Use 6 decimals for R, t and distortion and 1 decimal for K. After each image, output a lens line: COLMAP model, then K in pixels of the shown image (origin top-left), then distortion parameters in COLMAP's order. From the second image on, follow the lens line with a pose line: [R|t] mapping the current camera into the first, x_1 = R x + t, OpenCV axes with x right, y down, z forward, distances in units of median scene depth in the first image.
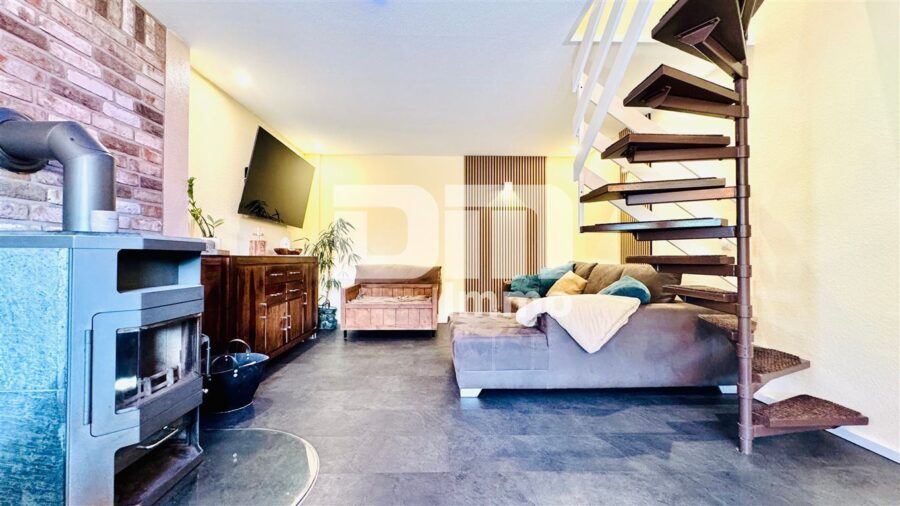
lens RADIAL K [[356.1, 0, 450.0], [0, 356.1, 253.0], [0, 0, 1]] dist [-0.000051, -0.000081]
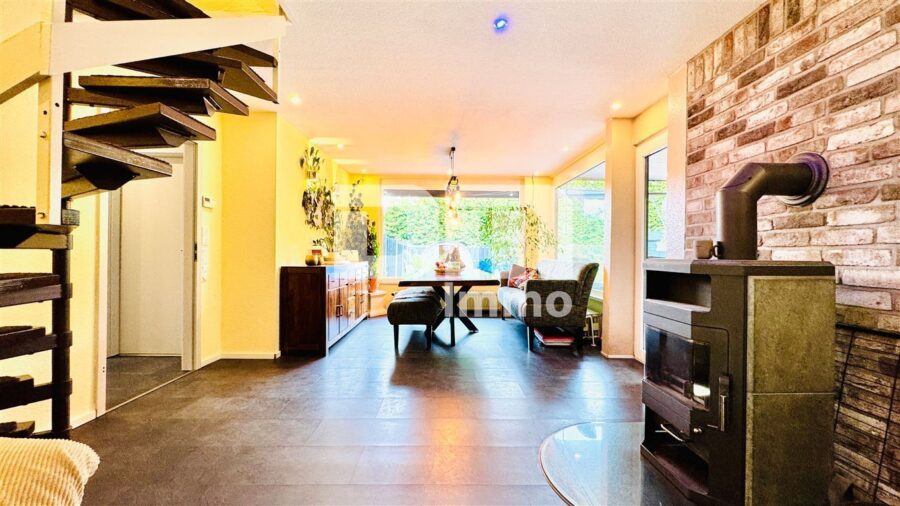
lens RADIAL K [[356.1, 0, 450.0], [0, 356.1, 253.0], [0, 0, 1]] dist [-0.000051, -0.000081]
pose [[-0.999947, -0.010247, -0.000360, -0.066428], [-0.010241, 0.999846, -0.014284, -0.041630], [0.000507, -0.014280, -0.999898, 2.044645]]
